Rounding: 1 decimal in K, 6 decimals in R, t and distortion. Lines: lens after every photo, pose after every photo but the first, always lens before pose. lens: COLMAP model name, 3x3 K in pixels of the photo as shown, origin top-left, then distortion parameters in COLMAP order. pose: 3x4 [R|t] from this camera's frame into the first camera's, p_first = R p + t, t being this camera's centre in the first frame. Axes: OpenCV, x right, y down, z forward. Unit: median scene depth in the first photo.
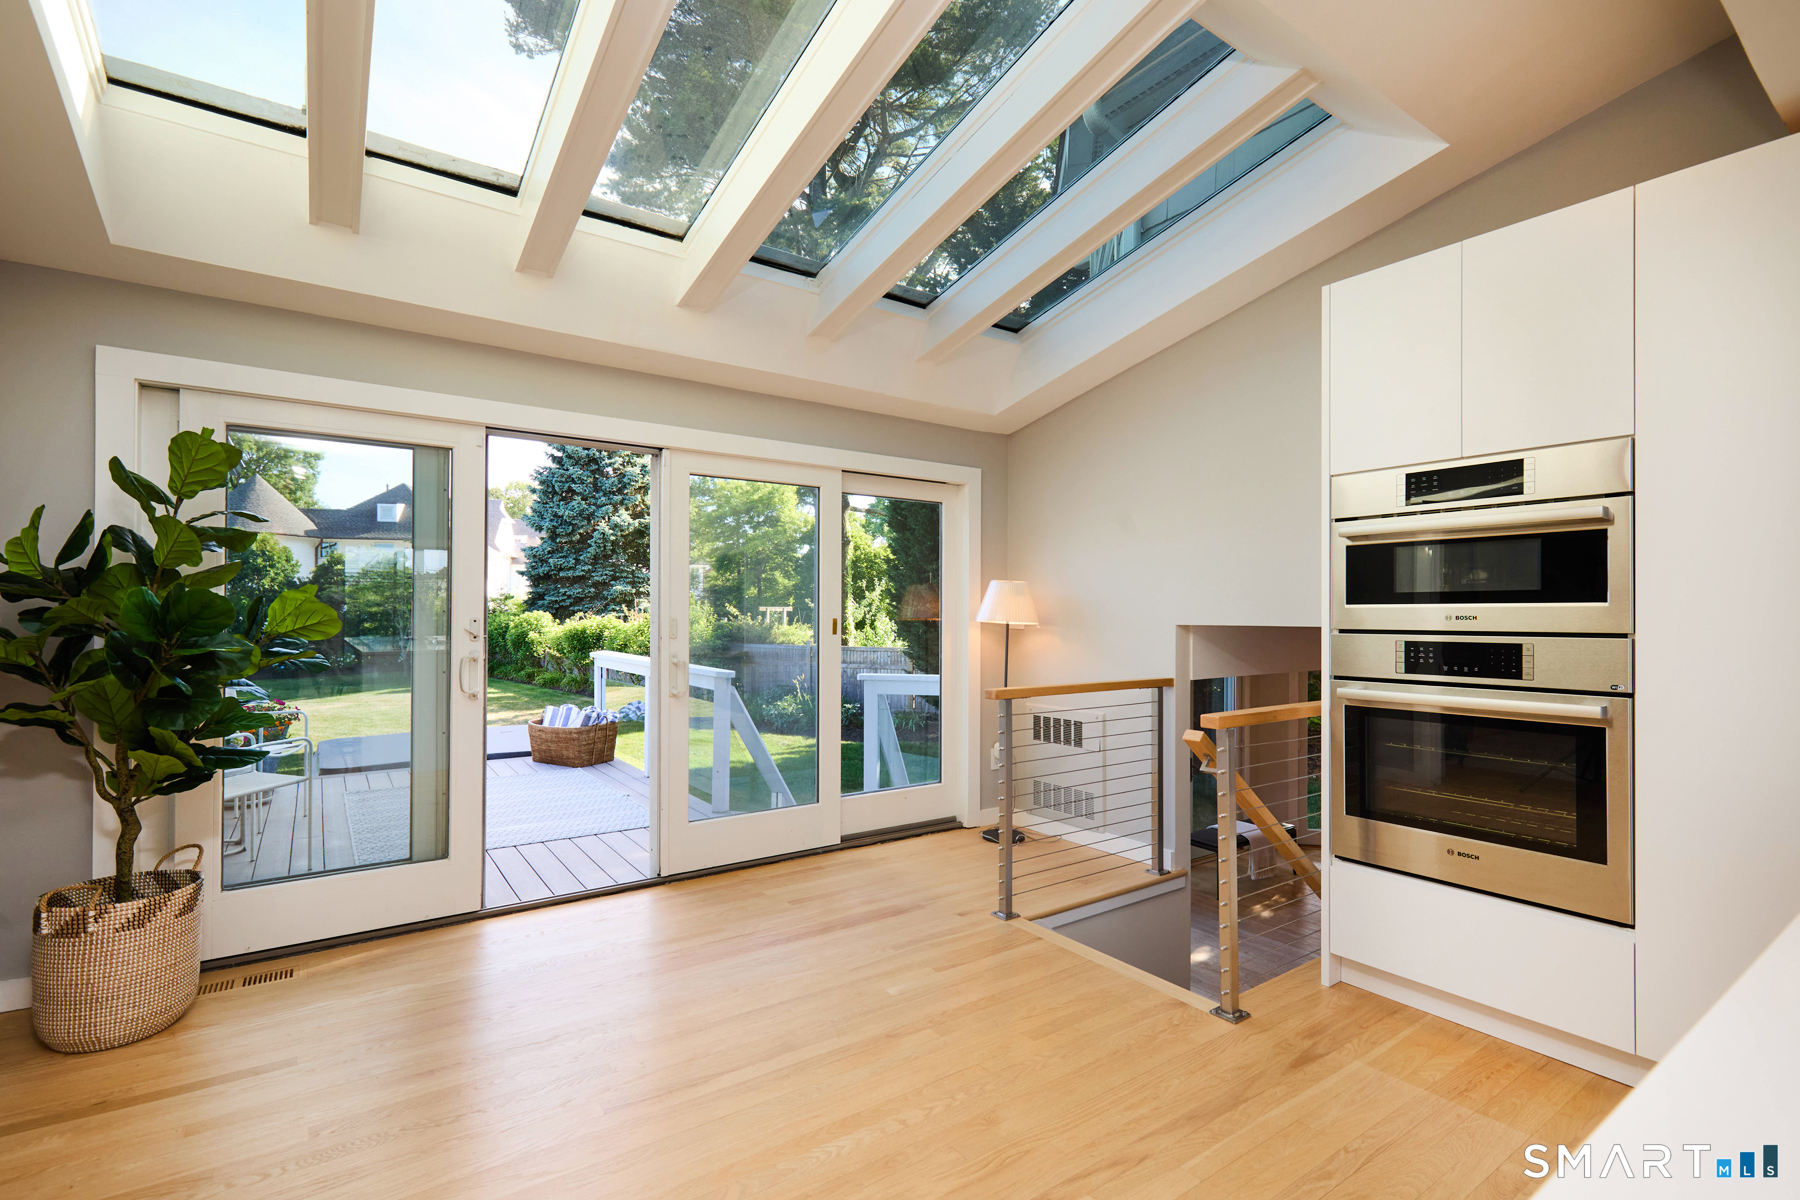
lens RADIAL K [[820.9, 0, 905.7], [0, 820.9, 611.1], [0, 0, 1]] dist [-0.000562, 0.002243]
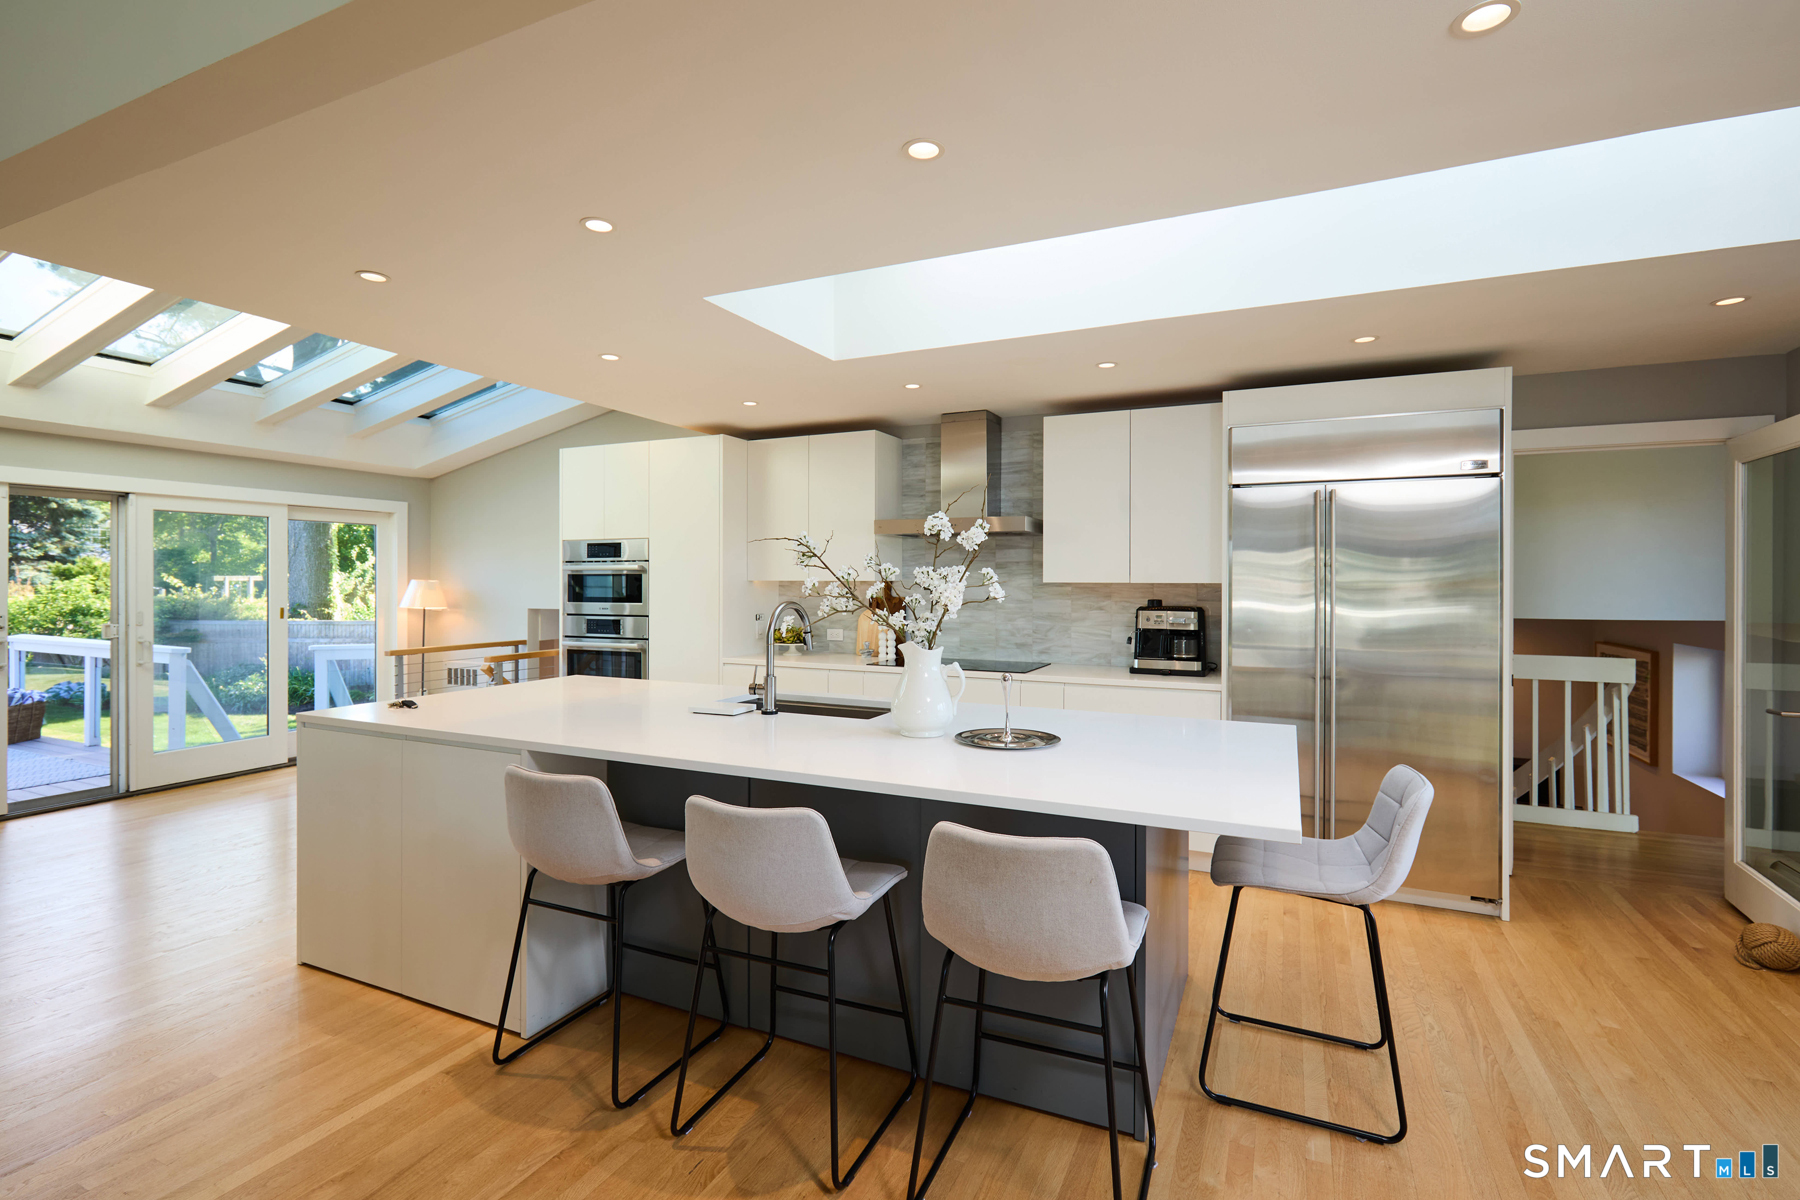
lens RADIAL K [[820.9, 0, 891.1], [0, 820.9, 581.8], [0, 0, 1]] dist [-0.000562, 0.002243]
pose [[0.871162, -0.003970, 0.490980, 0.021912], [0.000098, 0.999969, 0.007911, -0.007667], [-0.490996, -0.006844, 0.871135, -0.125323]]
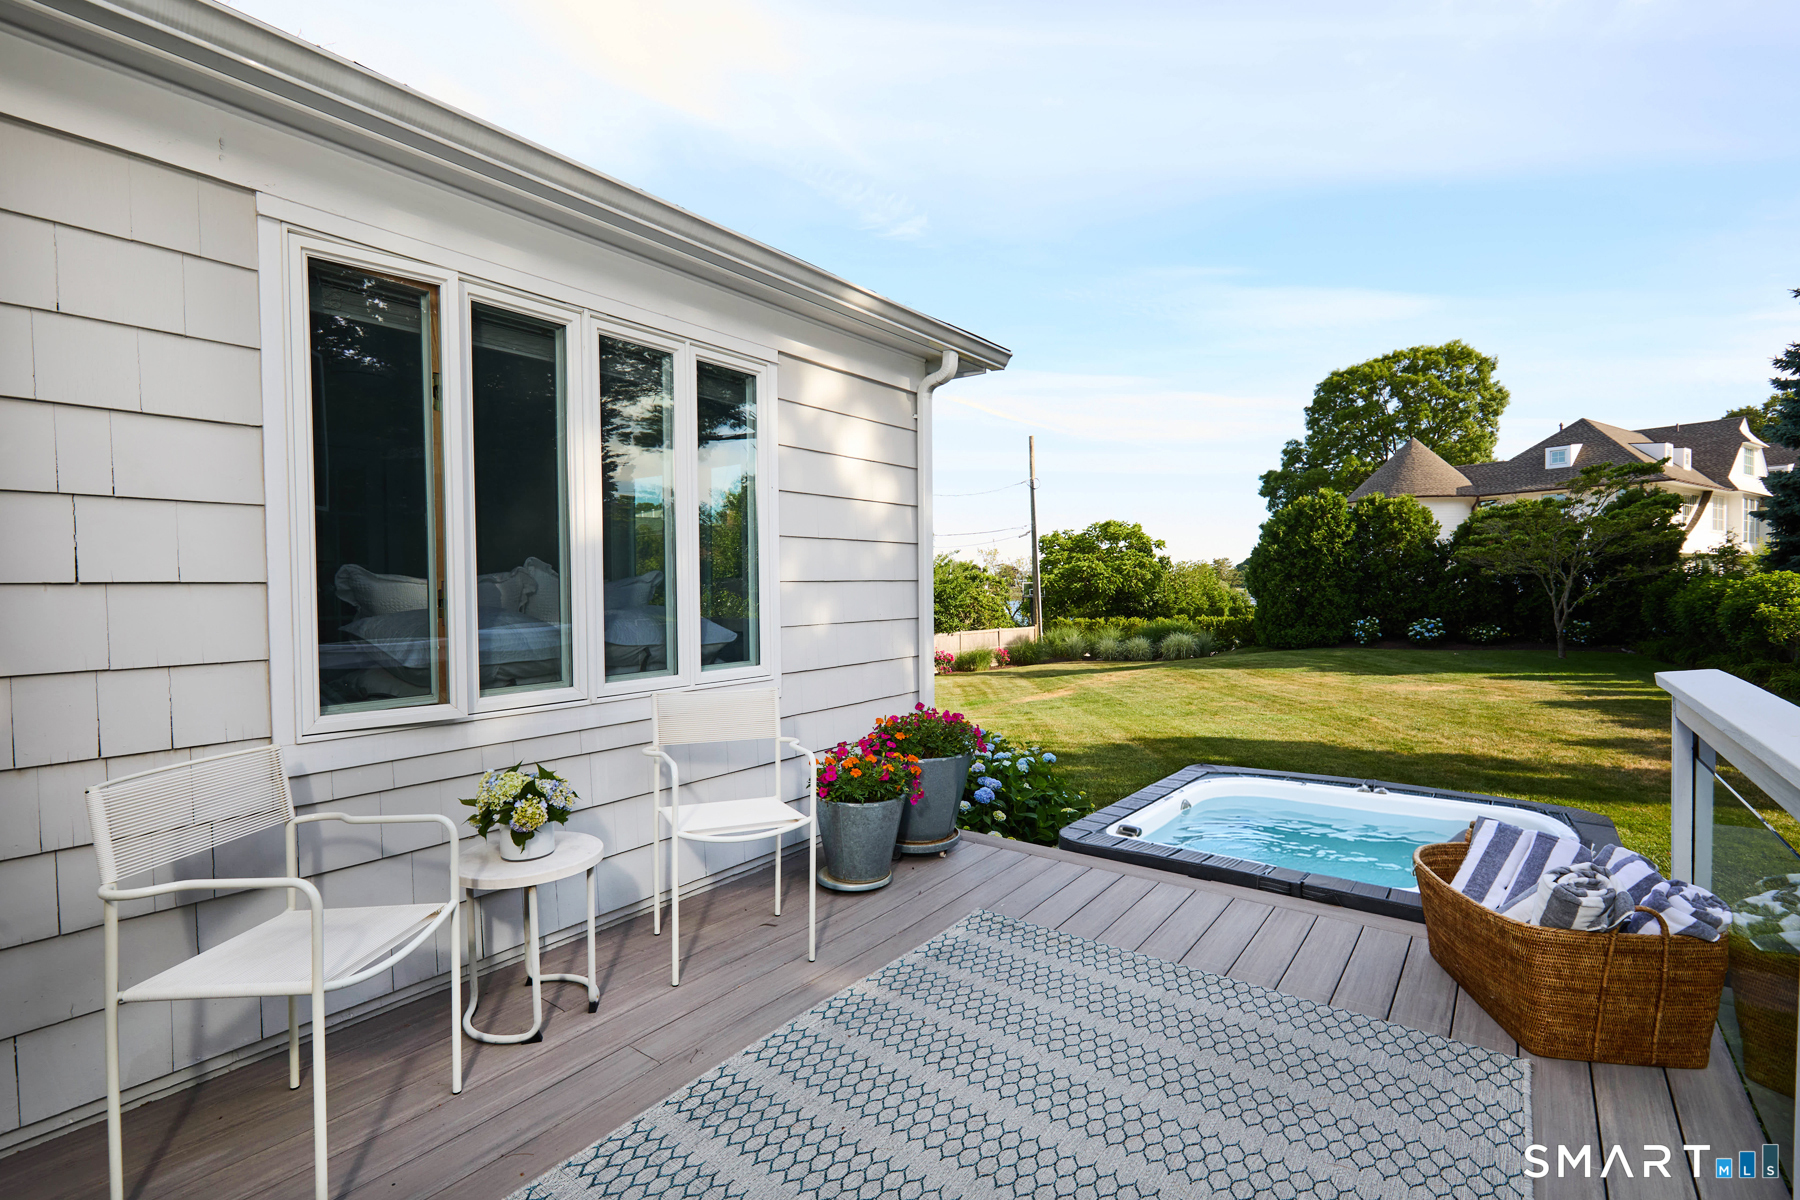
lens RADIAL K [[820.9, 0, 896.7], [0, 820.9, 599.1], [0, 0, 1]] dist [-0.000562, 0.002243]
pose [[0.290600, 0.012823, -0.956759, -0.045650], [0.010281, 0.999811, 0.016523, 0.003875], [0.956789, -0.014638, 0.290413, 0.175735]]
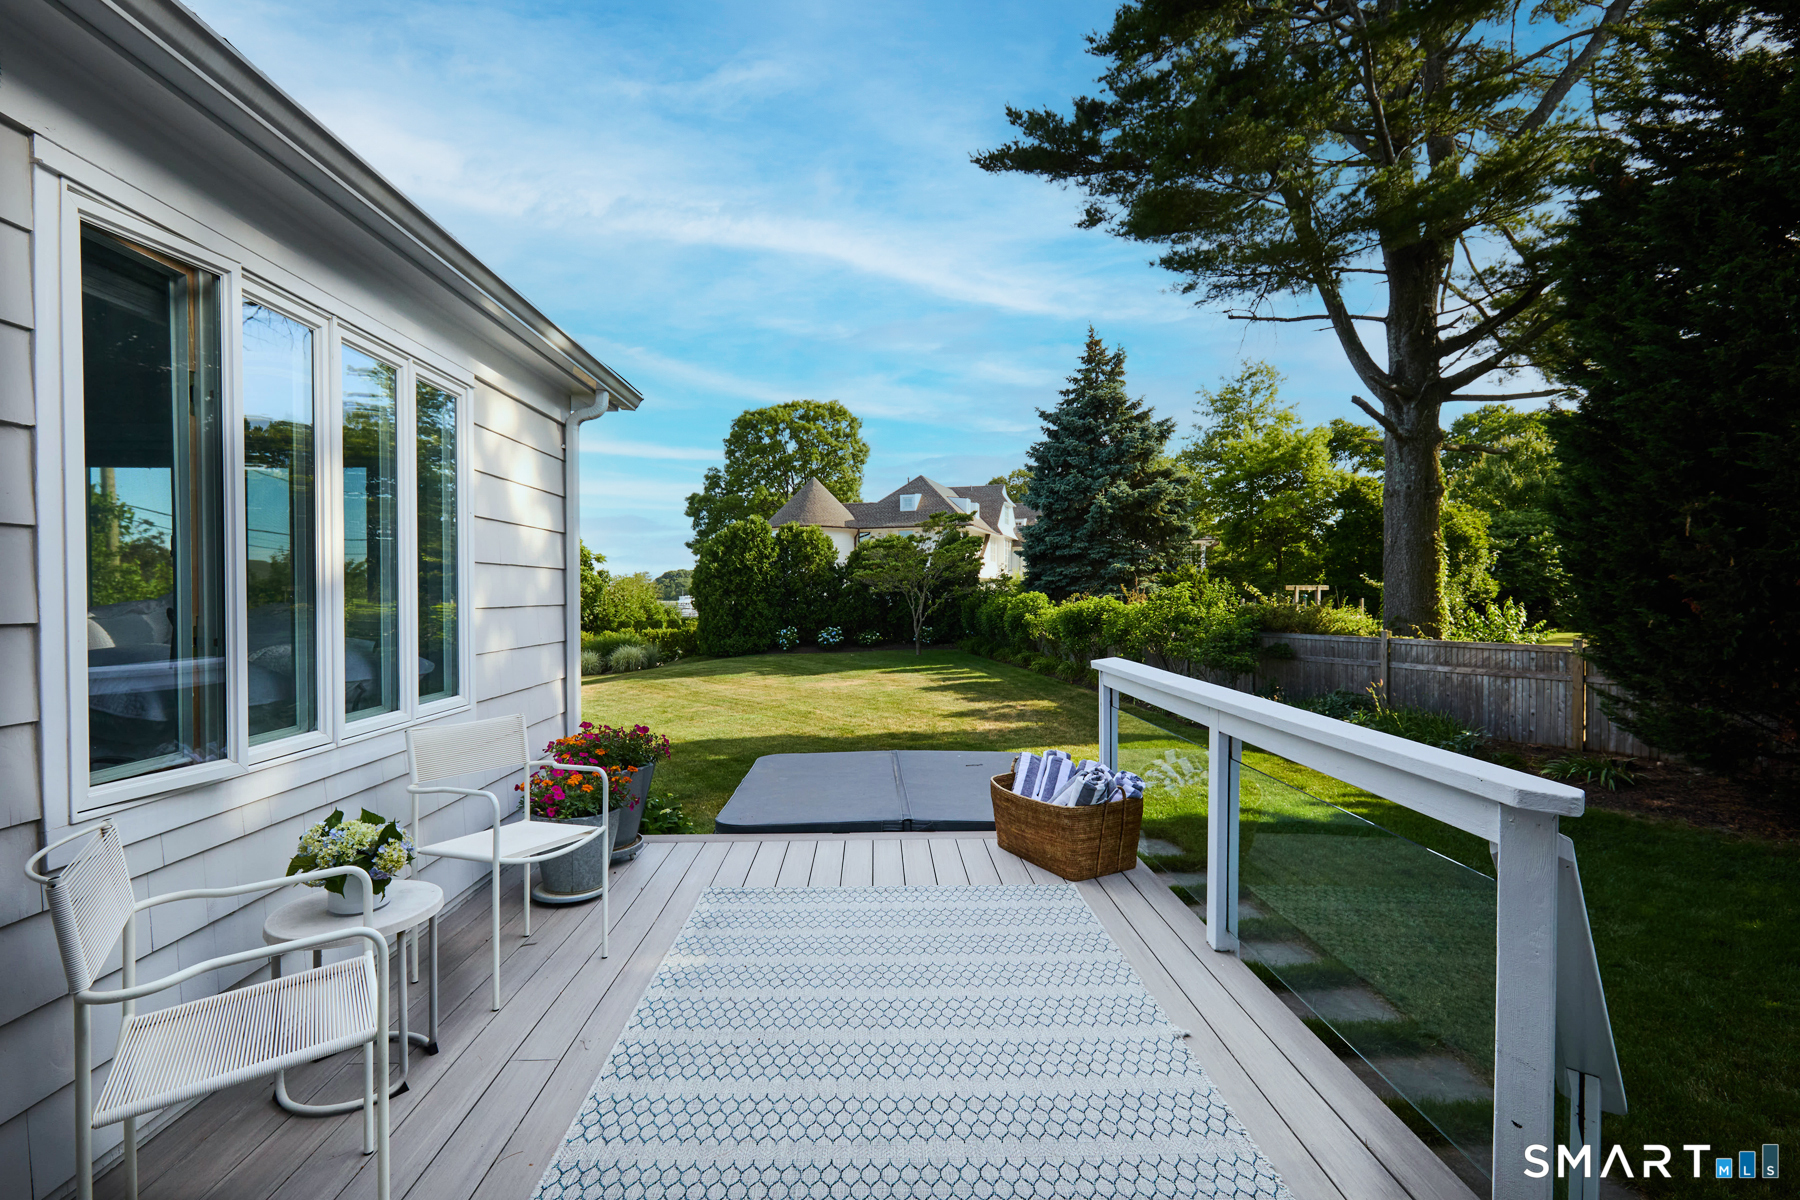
lens RADIAL K [[820.9, 0, 891.1], [0, 820.9, 596.7], [0, 0, 1]] dist [-0.000562, 0.002243]
pose [[0.825245, -0.002049, -0.564771, -0.049804], [0.005126, 0.999979, 0.003862, 0.001004], [0.564751, -0.006082, 0.825239, 0.126833]]
